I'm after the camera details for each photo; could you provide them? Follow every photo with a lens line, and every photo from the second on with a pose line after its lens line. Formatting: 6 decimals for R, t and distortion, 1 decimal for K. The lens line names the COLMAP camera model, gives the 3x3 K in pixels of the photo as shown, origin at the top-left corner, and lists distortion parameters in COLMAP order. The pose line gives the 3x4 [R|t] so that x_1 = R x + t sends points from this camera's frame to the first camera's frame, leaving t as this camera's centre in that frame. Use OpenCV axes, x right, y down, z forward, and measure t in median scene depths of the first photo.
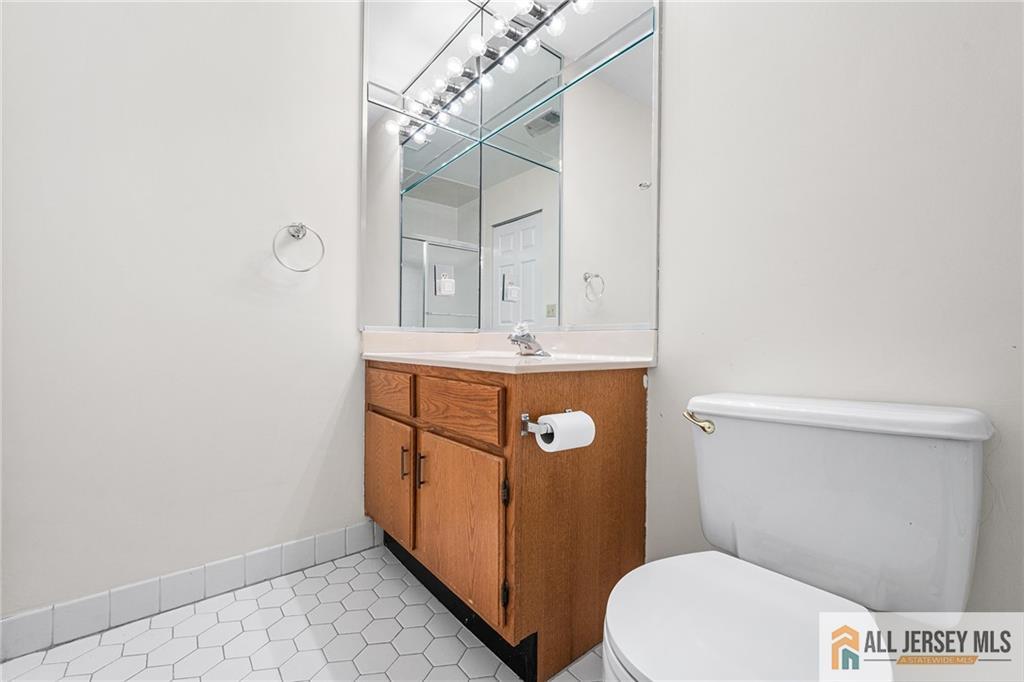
lens RADIAL K [[412.6, 0, 506.6], [0, 412.6, 347.5], [0, 0, 1]] dist [0.000632, 0.000177]
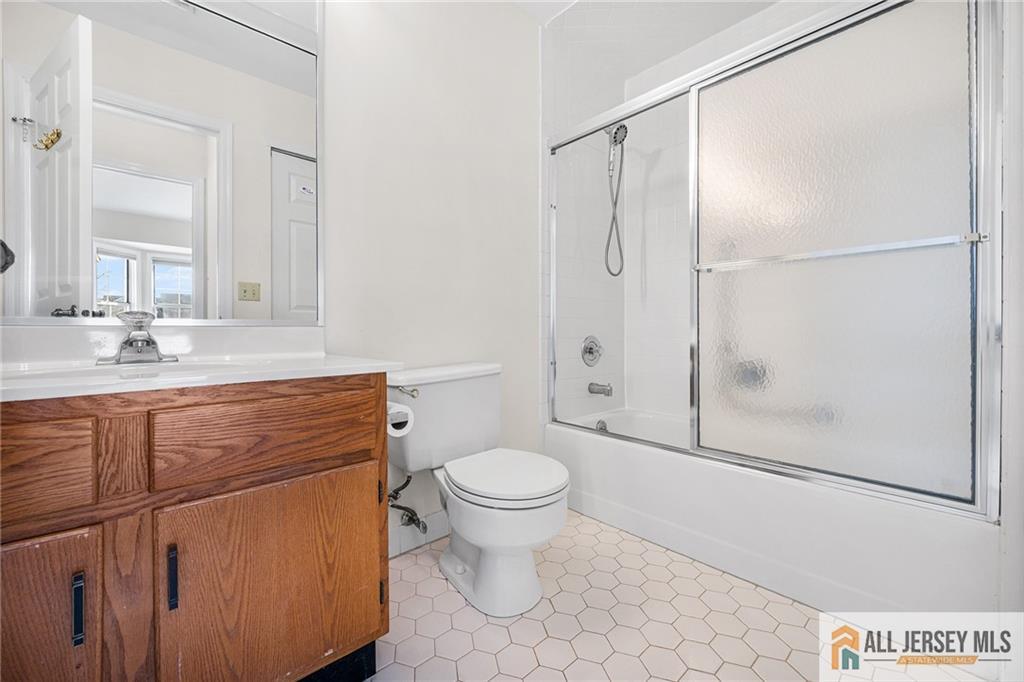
lens RADIAL K [[412.6, 0, 506.6], [0, 412.6, 347.5], [0, 0, 1]] dist [0.000632, 0.000177]
pose [[-0.061437, -0.044054, 0.997138, -0.924671], [0.023389, 0.998688, 0.045563, -0.033635], [-0.997837, 0.026121, -0.060326, 0.680311]]
